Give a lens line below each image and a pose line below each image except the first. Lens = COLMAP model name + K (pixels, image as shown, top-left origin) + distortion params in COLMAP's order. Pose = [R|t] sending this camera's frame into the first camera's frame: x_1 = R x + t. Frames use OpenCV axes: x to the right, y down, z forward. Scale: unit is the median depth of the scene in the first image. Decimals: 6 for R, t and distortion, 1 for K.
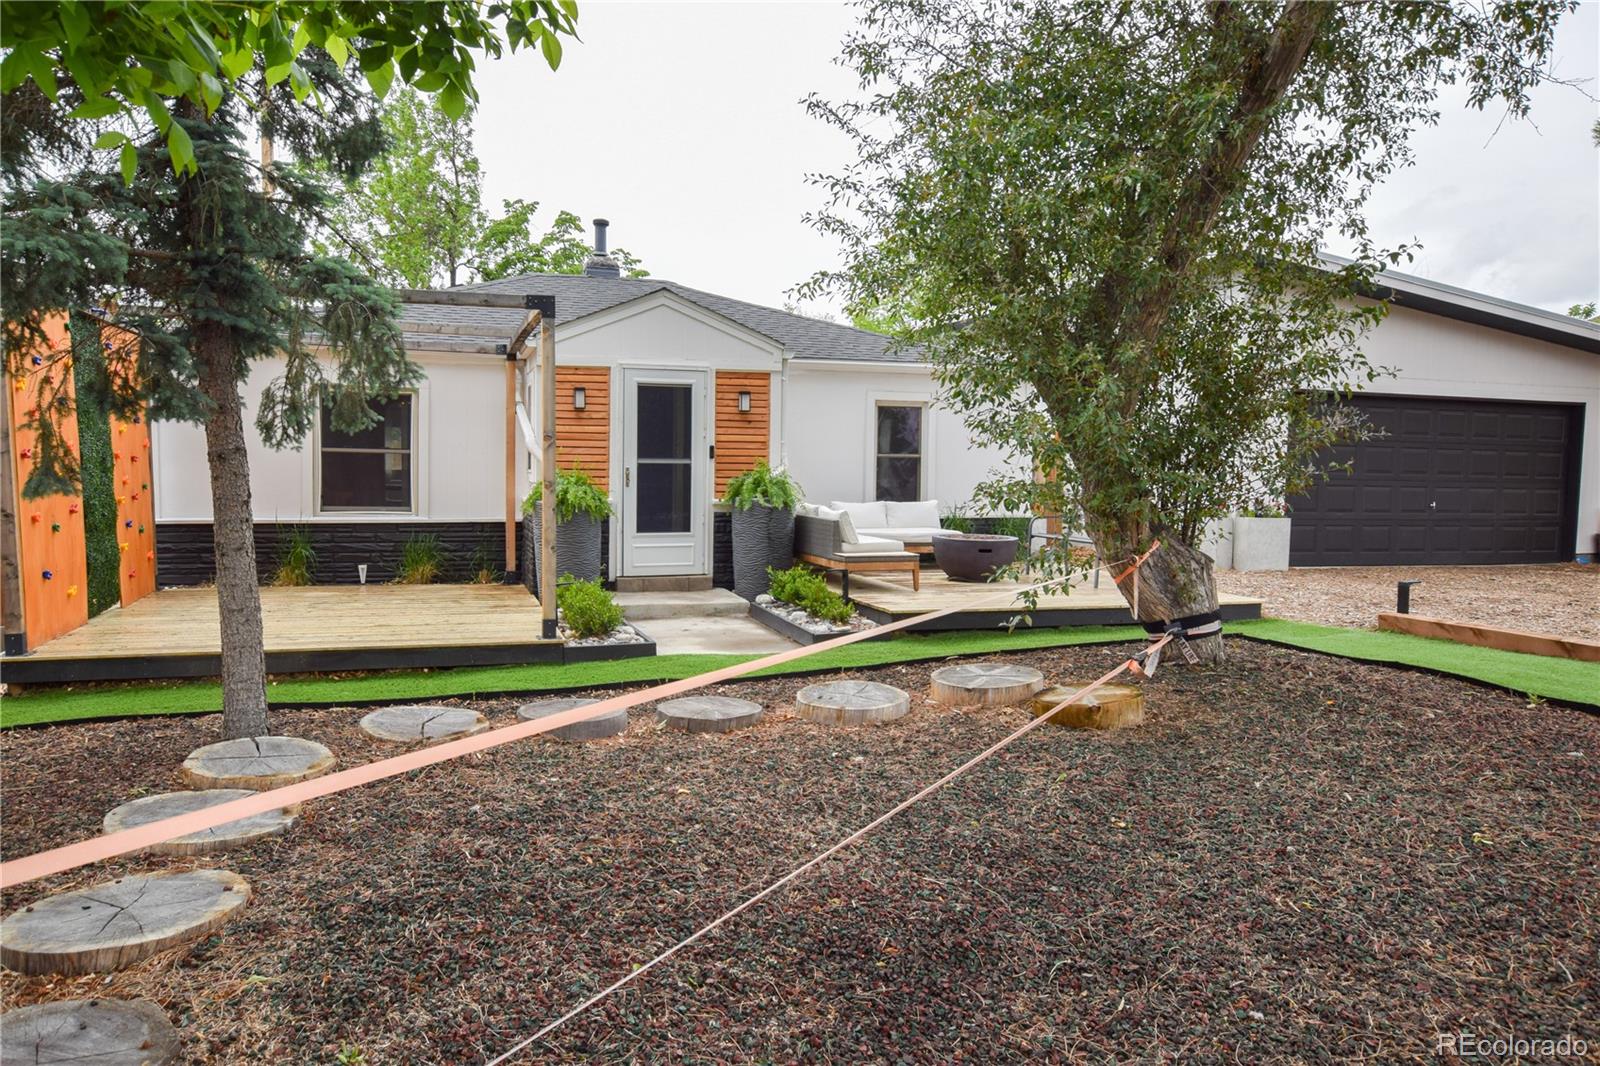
lens RADIAL K [[1038.6, 0, 800.0], [0, 1038.6, 533.0], [0, 0, 1]] dist [0.000461, 0.000329]
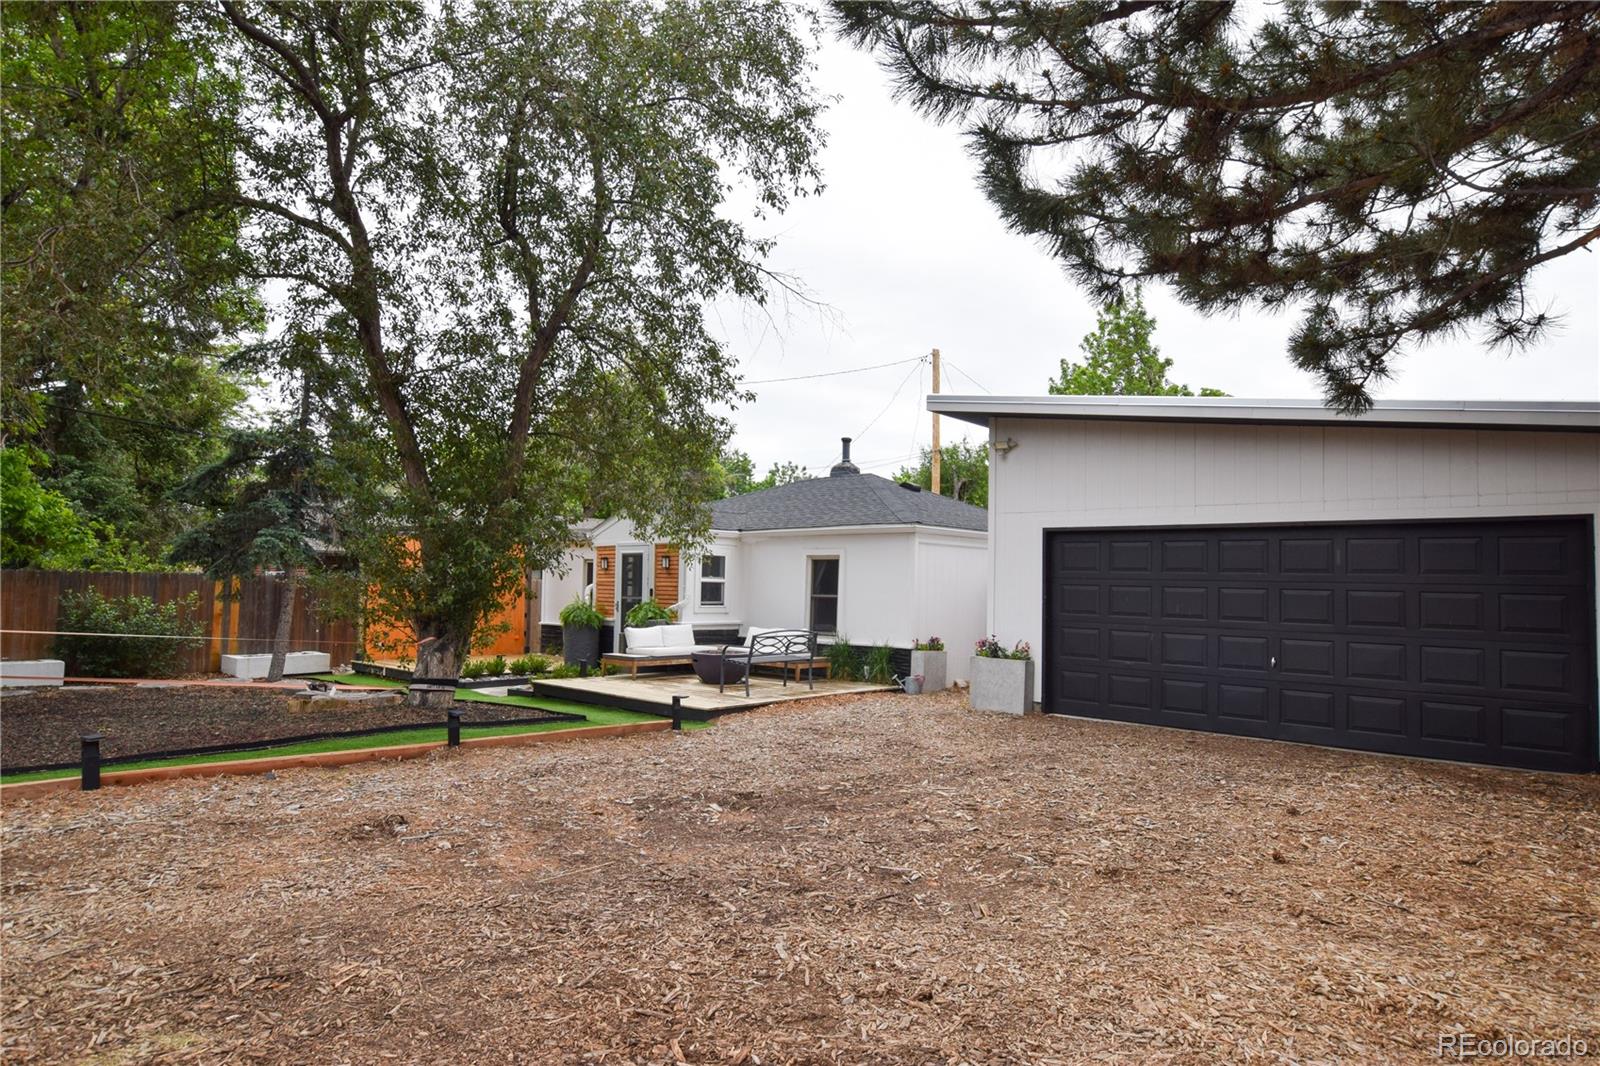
lens RADIAL K [[964.3, 0, 800.0], [0, 964.3, 533.0], [0, 0, 1]] dist [0.001737, 0.000112]
pose [[0.506723, -0.054543, -0.860382, 1.364444], [-0.070124, 0.992082, -0.104192, -0.027054], [0.859252, 0.113130, 0.498886, 0.410106]]
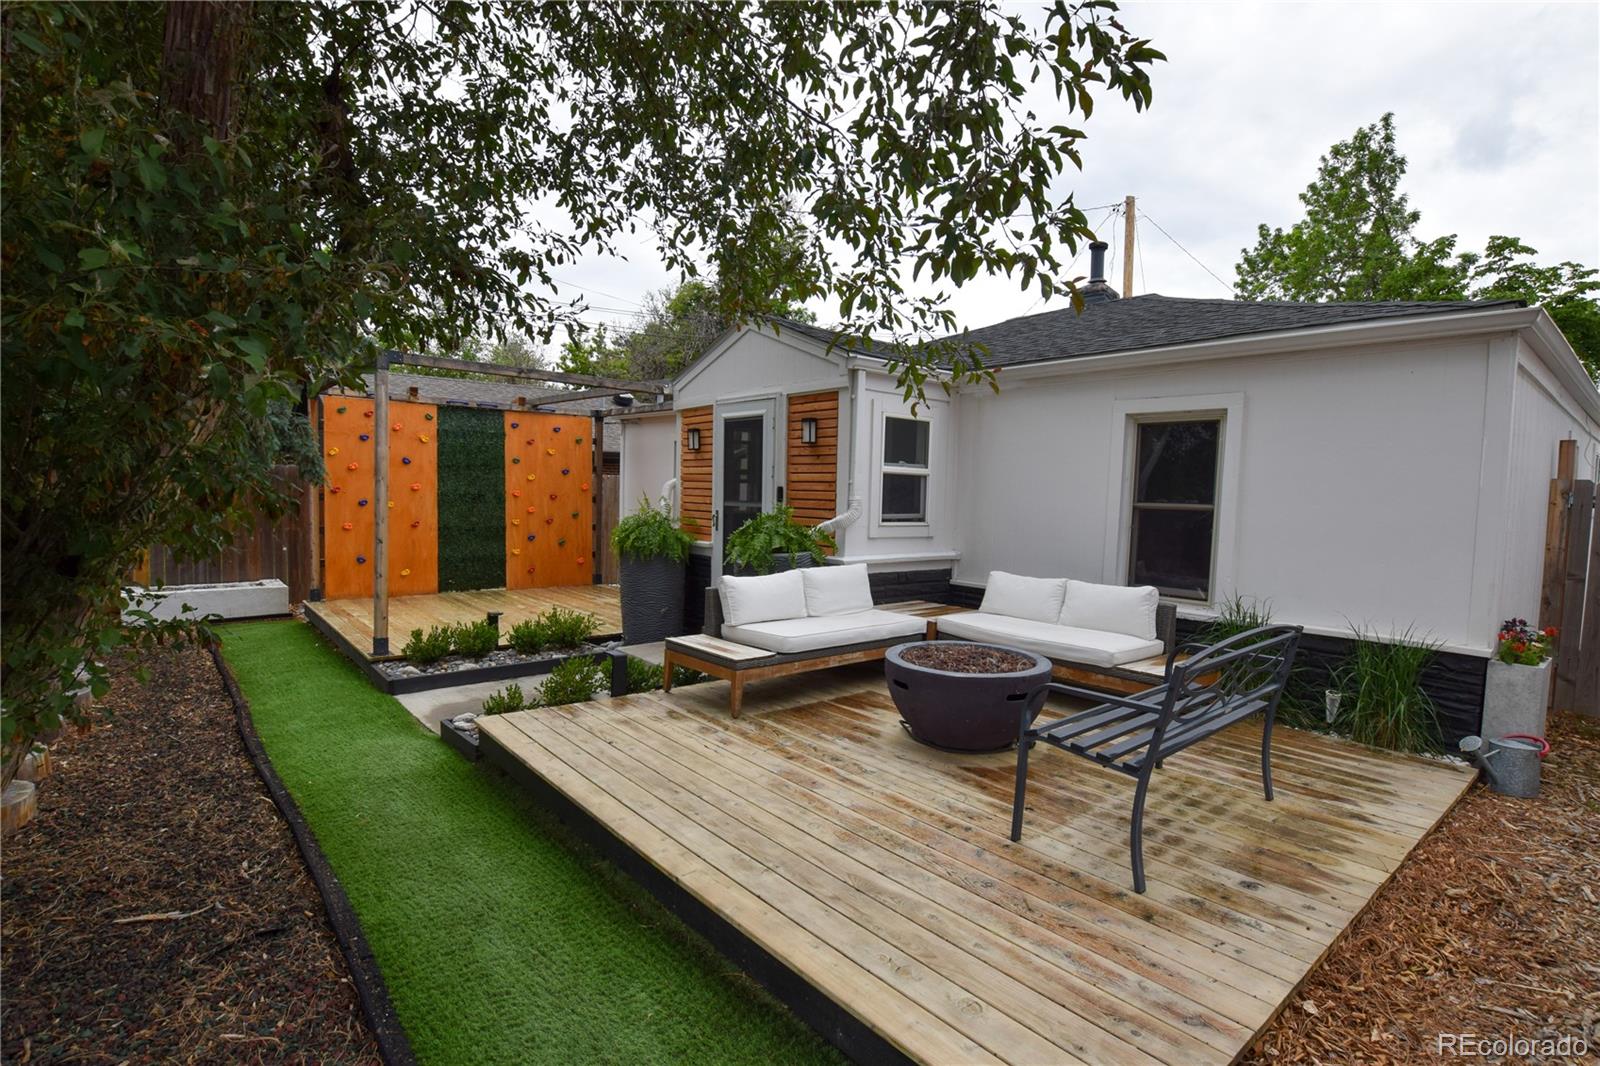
lens RADIAL K [[770.8, 0, 800.0], [0, 770.8, 533.0], [0, 0, 1]] dist [-0.030268, 0.001877]
pose [[0.392774, 0.046413, -0.918463, 0.482342], [-0.083695, 0.996385, 0.014559, -0.056360], [0.915819, 0.071152, 0.395239, 0.760441]]
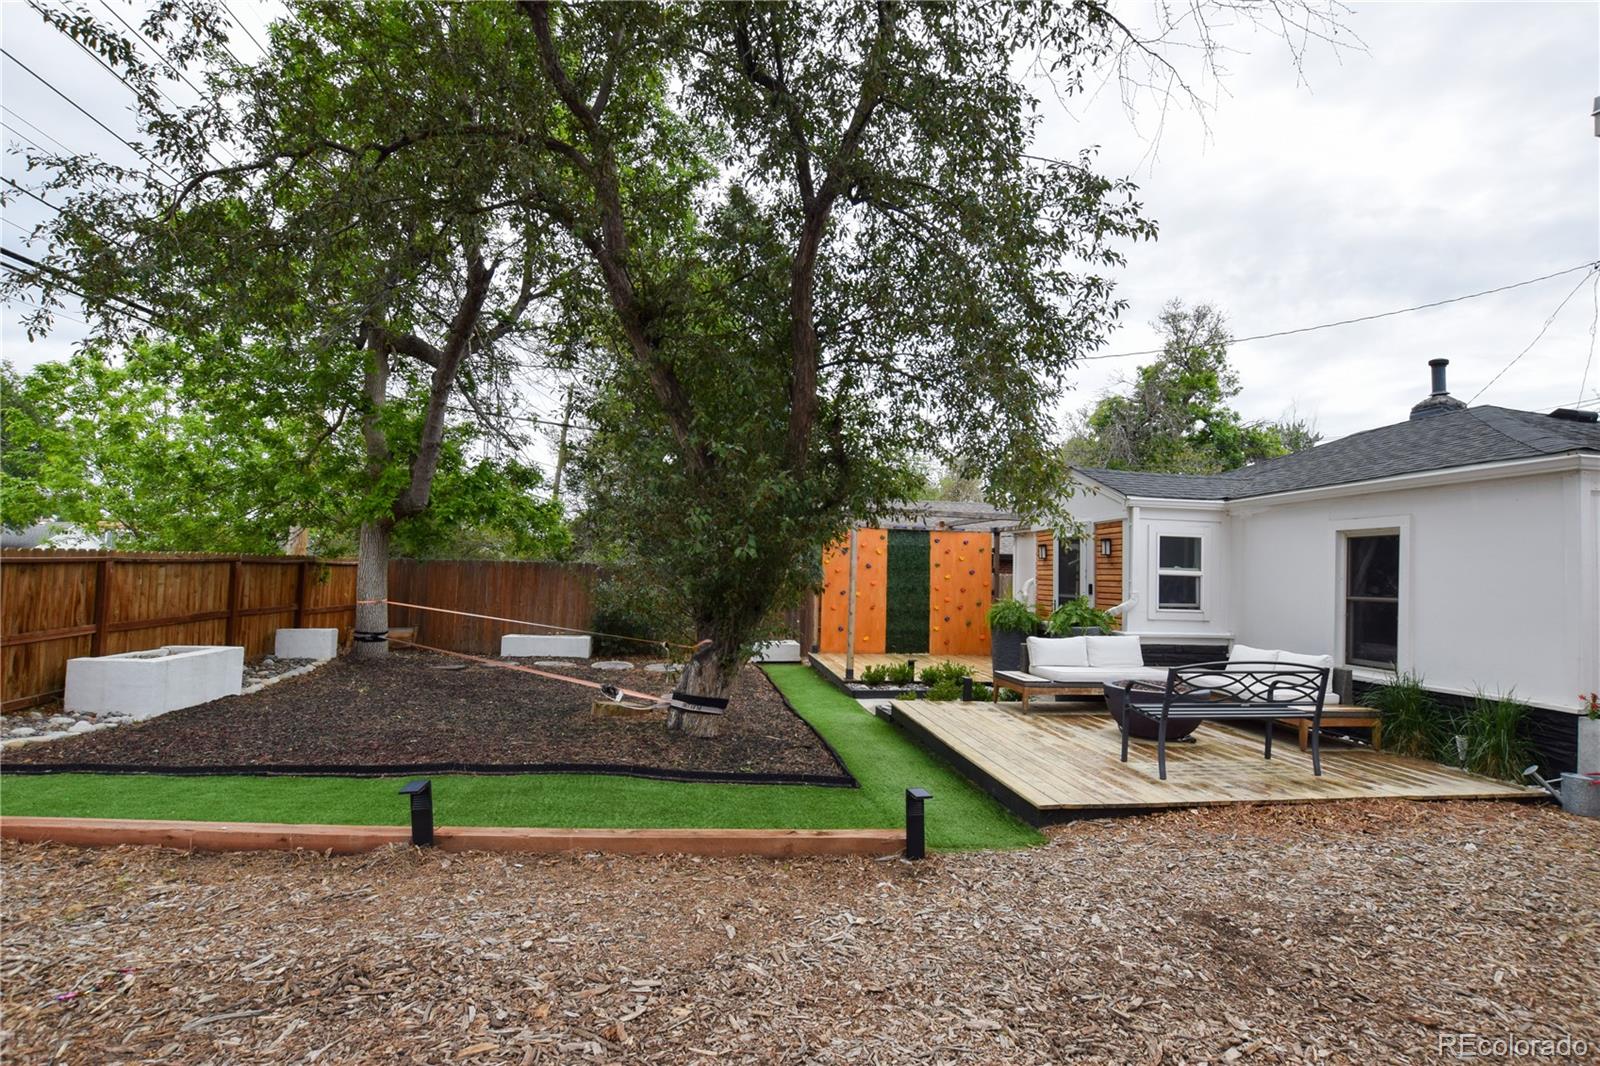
lens RADIAL K [[770.8, 0, 800.0], [0, 770.8, 533.0], [0, 0, 1]] dist [-0.030268, 0.001877]
pose [[-0.169580, -0.072128, -0.982874, 0.861076], [-0.099246, 0.993498, -0.055785, -0.057962], [0.980507, 0.088086, -0.175635, 0.802945]]
